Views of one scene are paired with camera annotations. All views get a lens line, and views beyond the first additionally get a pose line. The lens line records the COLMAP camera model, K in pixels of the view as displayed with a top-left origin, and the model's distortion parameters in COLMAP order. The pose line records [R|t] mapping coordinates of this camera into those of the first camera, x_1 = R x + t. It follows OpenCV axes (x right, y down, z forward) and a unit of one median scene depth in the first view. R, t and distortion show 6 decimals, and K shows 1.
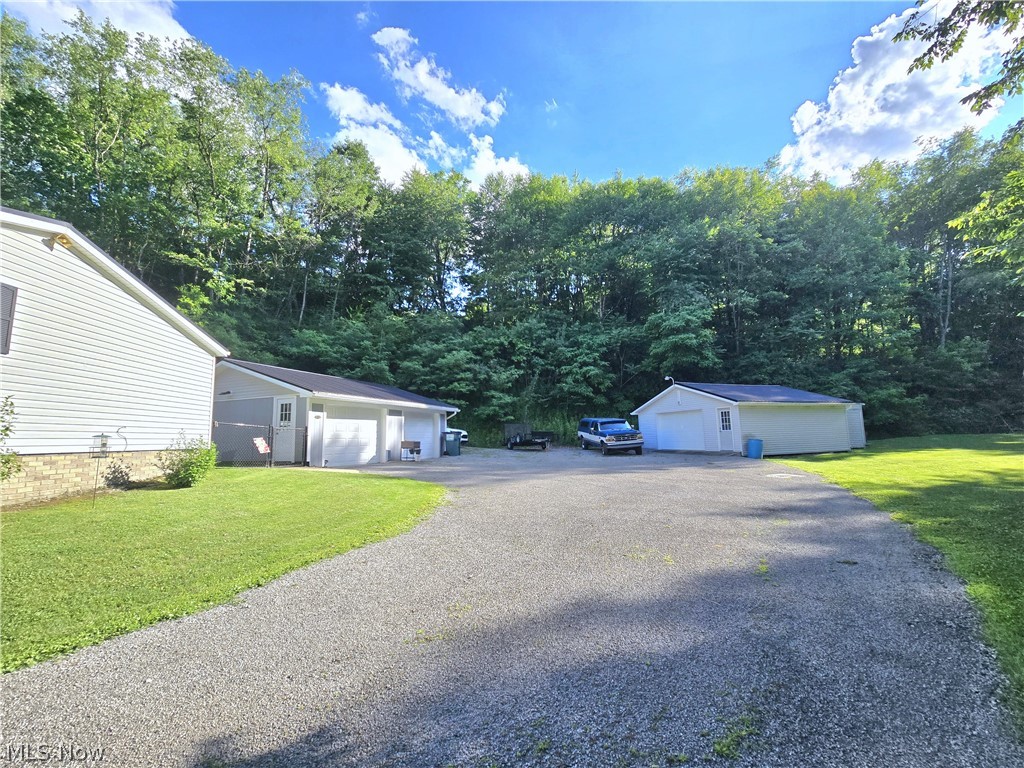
lens RADIAL K [[412.3, 0, 512.1], [0, 412.3, 383.0], [0, 0, 1]] dist [-0.001918, -0.001708]
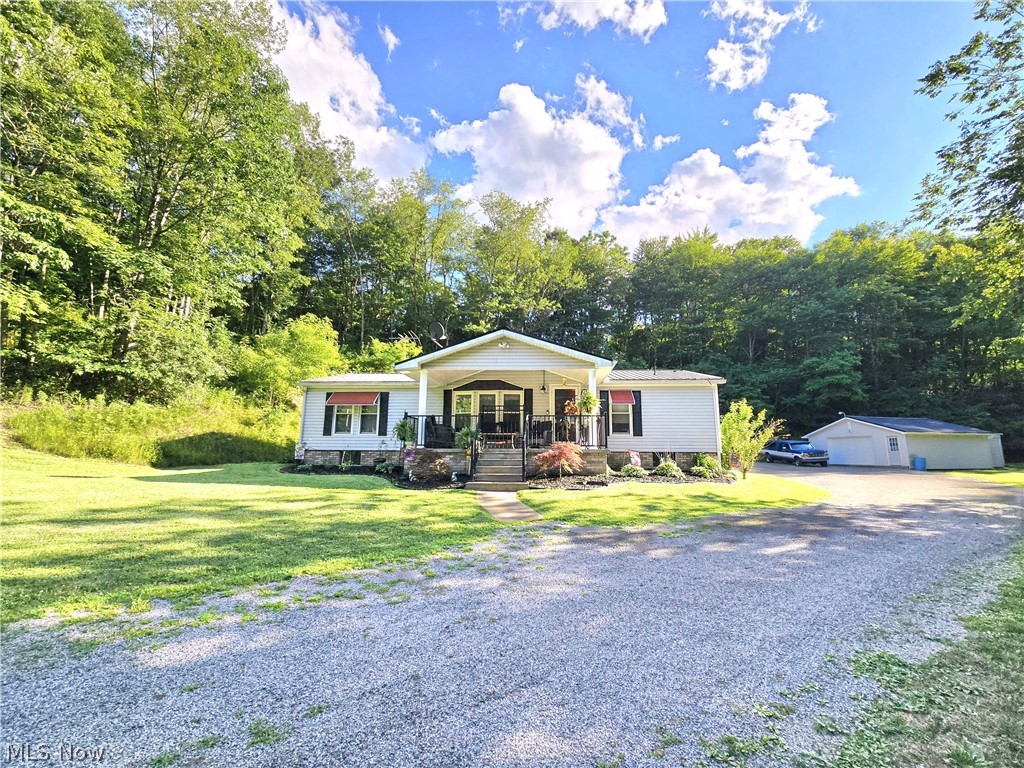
lens RADIAL K [[412.3, 0, 516.2], [0, 412.3, 392.8], [0, 0, 1]] dist [-0.001918, -0.001708]
pose [[0.989782, 0.006615, -0.142433, -0.441702], [-0.008533, 0.999881, -0.012858, -0.044793], [0.142331, 0.013942, 0.989721, -0.461851]]
